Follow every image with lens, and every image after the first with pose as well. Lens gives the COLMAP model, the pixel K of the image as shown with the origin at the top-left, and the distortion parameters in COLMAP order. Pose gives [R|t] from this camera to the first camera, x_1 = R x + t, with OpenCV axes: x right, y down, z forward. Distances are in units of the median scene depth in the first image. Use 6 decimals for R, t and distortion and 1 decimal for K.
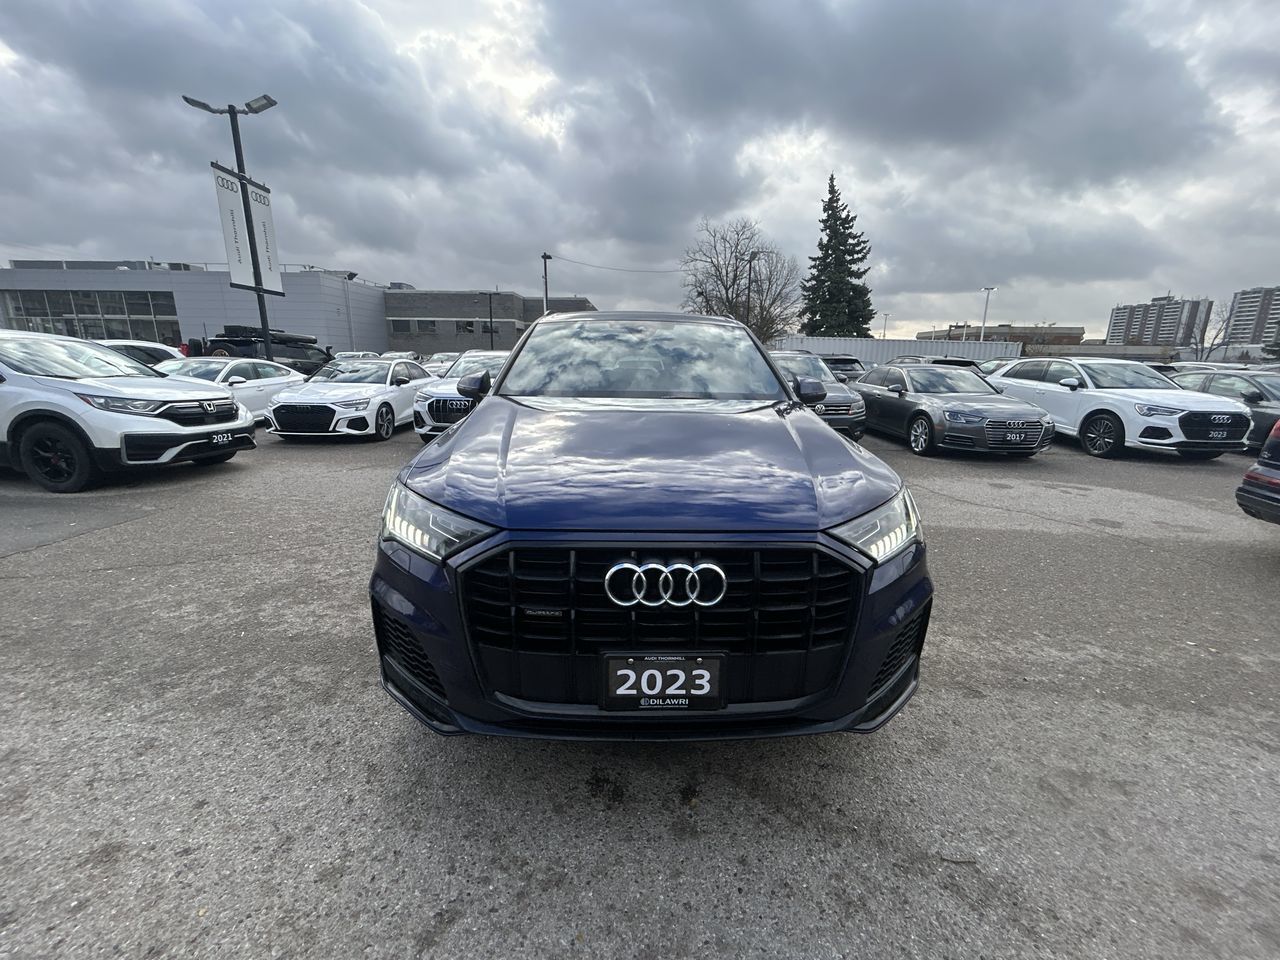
lens RADIAL K [[514.6, 0, 641.3], [0, 514.6, 481.3], [0, 0, 1]] dist [-0.001733, 0.000714]
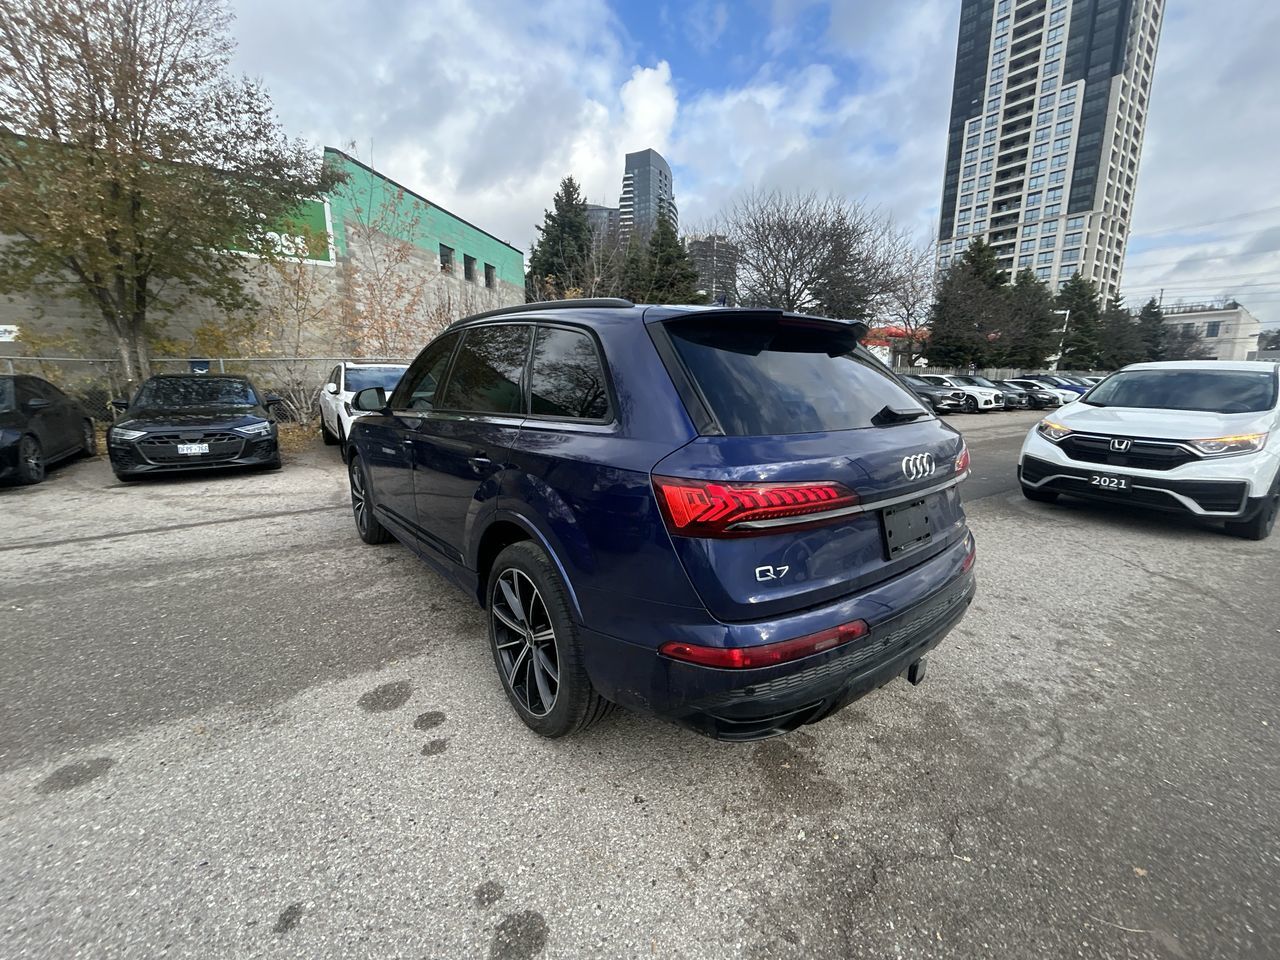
lens RADIAL K [[521.6, 0, 639.8], [0, 521.6, 482.6], [0, 0, 1]] dist [-0.000999, 0.000427]
pose [[-0.800621, 0.096878, -0.591287, 0.150733], [-0.156315, 0.918895, 0.362211, -0.141987], [0.578421, 0.382421, -0.720544, 0.613406]]
